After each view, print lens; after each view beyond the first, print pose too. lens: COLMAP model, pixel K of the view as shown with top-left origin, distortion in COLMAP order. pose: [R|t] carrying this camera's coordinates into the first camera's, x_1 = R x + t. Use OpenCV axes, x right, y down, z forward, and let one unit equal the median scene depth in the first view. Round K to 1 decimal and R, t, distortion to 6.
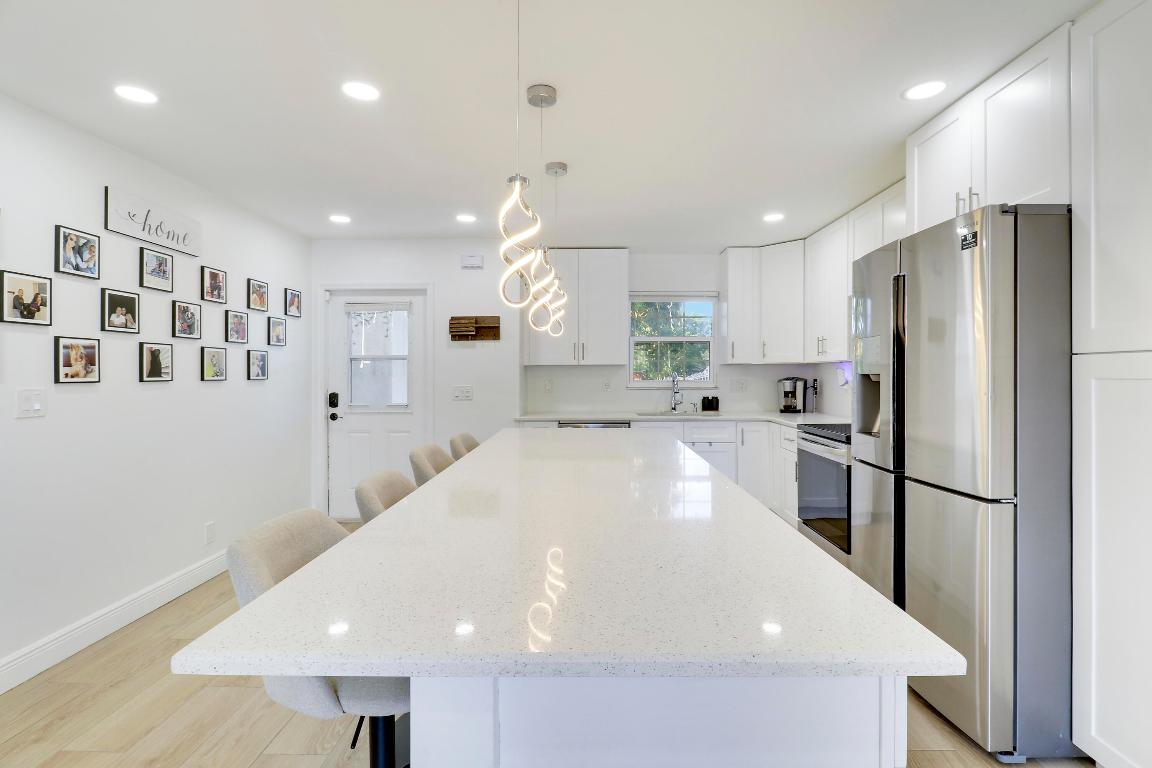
lens RADIAL K [[554.6, 0, 595.1], [0, 554.6, 366.6], [0, 0, 1]] dist [-0.019958, -0.000526]
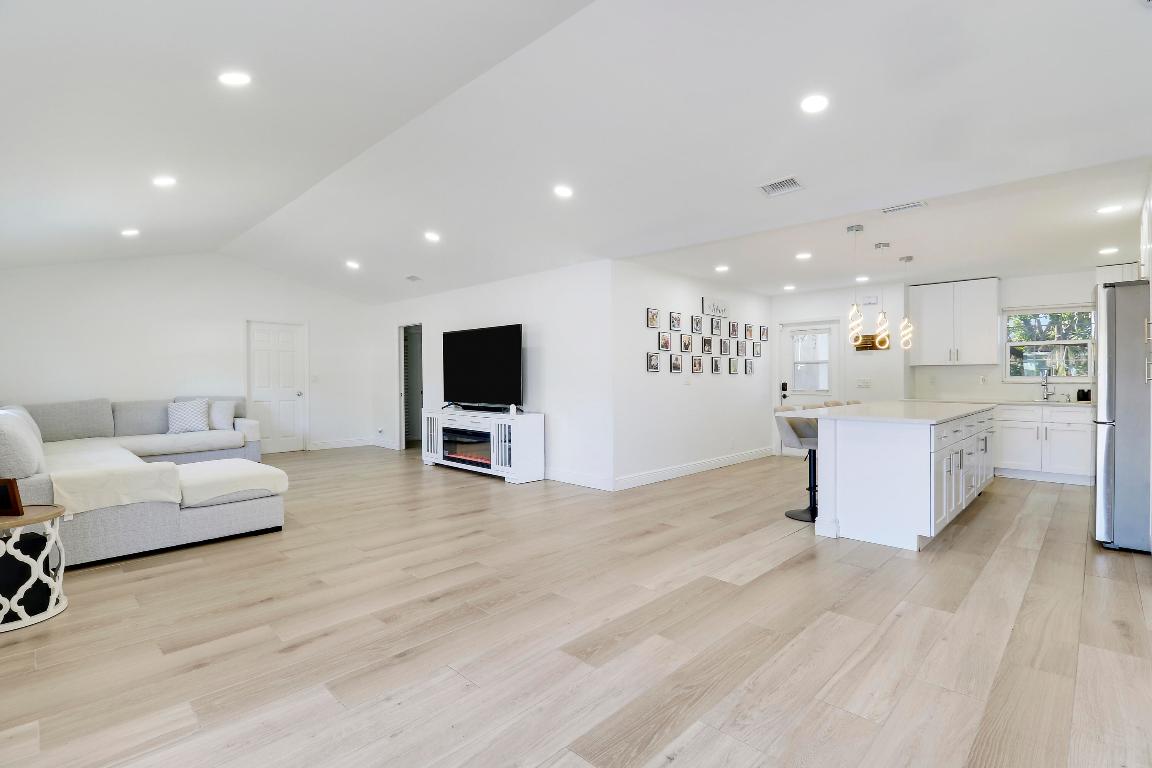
lens RADIAL K [[554.6, 0, 577.3], [0, 554.6, 379.1], [0, 0, 1]] dist [-0.019958, -0.000526]
pose [[0.718175, 0.001625, -0.695861, 0.360873], [0.005668, 0.999950, 0.008185, 0.023541], [0.695840, -0.009823, 0.718130, -0.941417]]
